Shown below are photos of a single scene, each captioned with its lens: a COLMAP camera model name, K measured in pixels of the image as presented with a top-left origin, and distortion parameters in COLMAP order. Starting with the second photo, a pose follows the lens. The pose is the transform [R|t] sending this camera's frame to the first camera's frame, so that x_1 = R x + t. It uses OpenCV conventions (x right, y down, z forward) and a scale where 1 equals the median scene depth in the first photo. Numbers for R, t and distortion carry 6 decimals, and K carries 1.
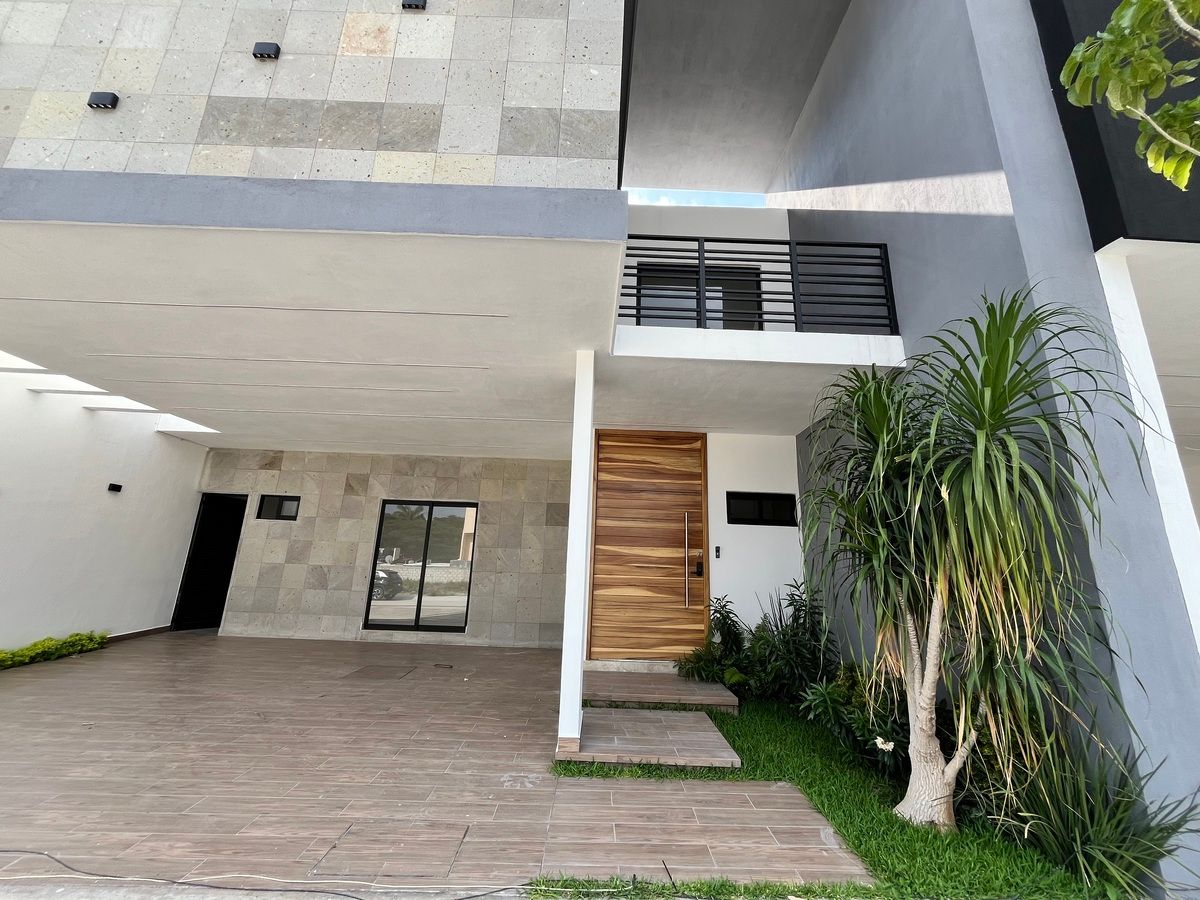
lens RADIAL K [[483.4, 0, 597.8], [0, 483.4, 444.1], [0, 0, 1]] dist [-0.000638, -0.000576]
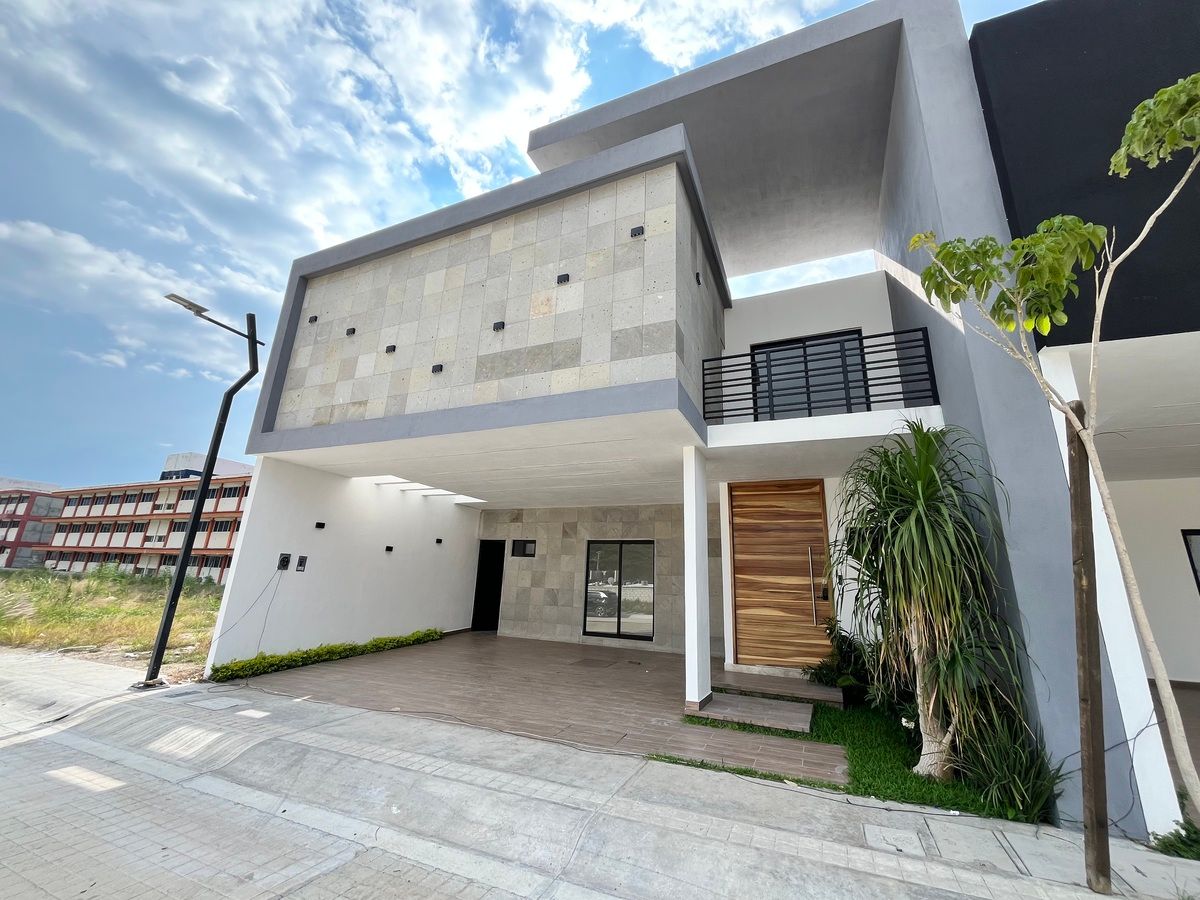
lens RADIAL K [[483.4, 0, 597.8], [0, 483.4, 444.1], [0, 0, 1]] dist [-0.000638, -0.000576]
pose [[0.908962, -0.114822, -0.400754, 0.229210], [0.098458, 0.993254, -0.061265, -0.098107], [0.405085, 0.016230, 0.914135, -0.347859]]
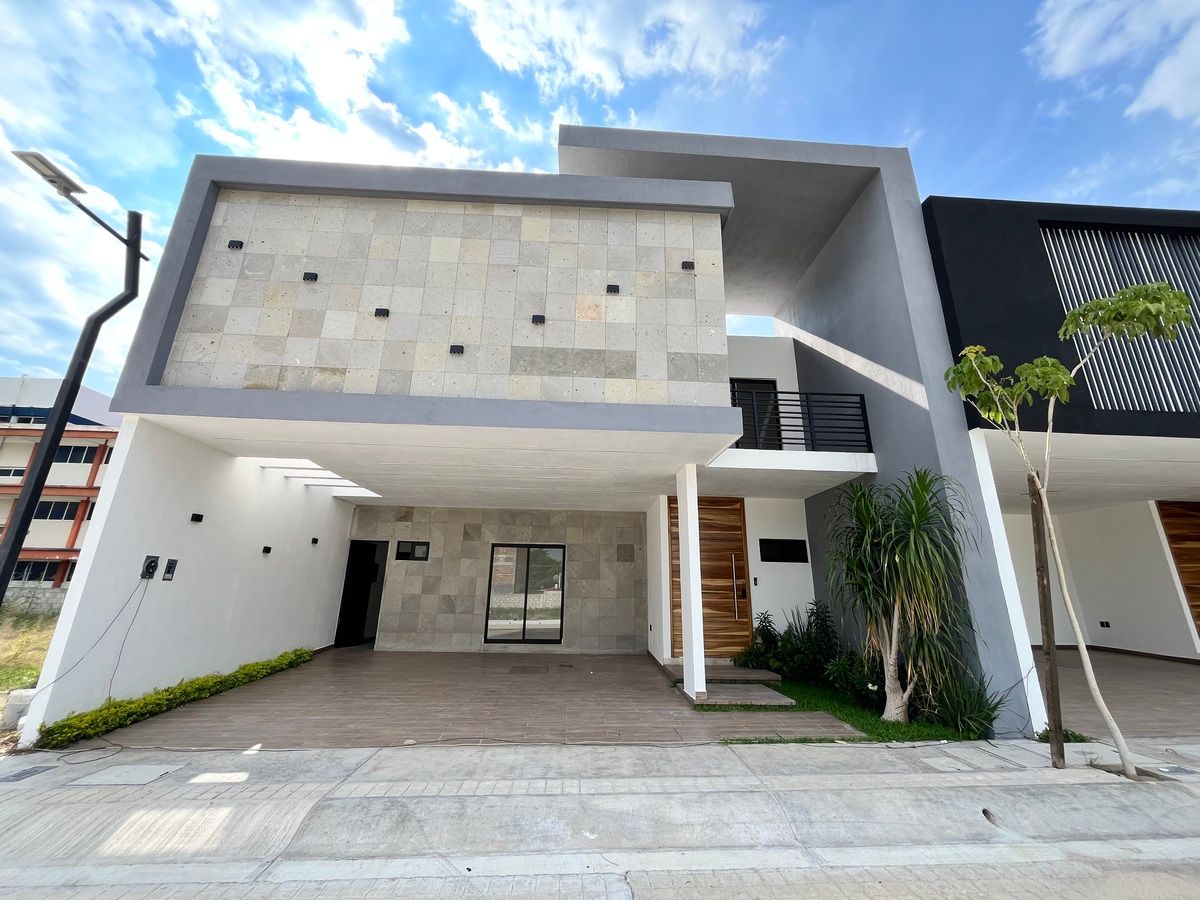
lens RADIAL K [[483.4, 0, 597.8], [0, 483.4, 444.1], [0, 0, 1]] dist [-0.000638, -0.000576]
pose [[0.999087, -0.005823, 0.042332, -0.299293], [0.007549, 0.999141, -0.040738, -0.140936], [-0.042058, 0.041020, 0.998273, -0.474682]]
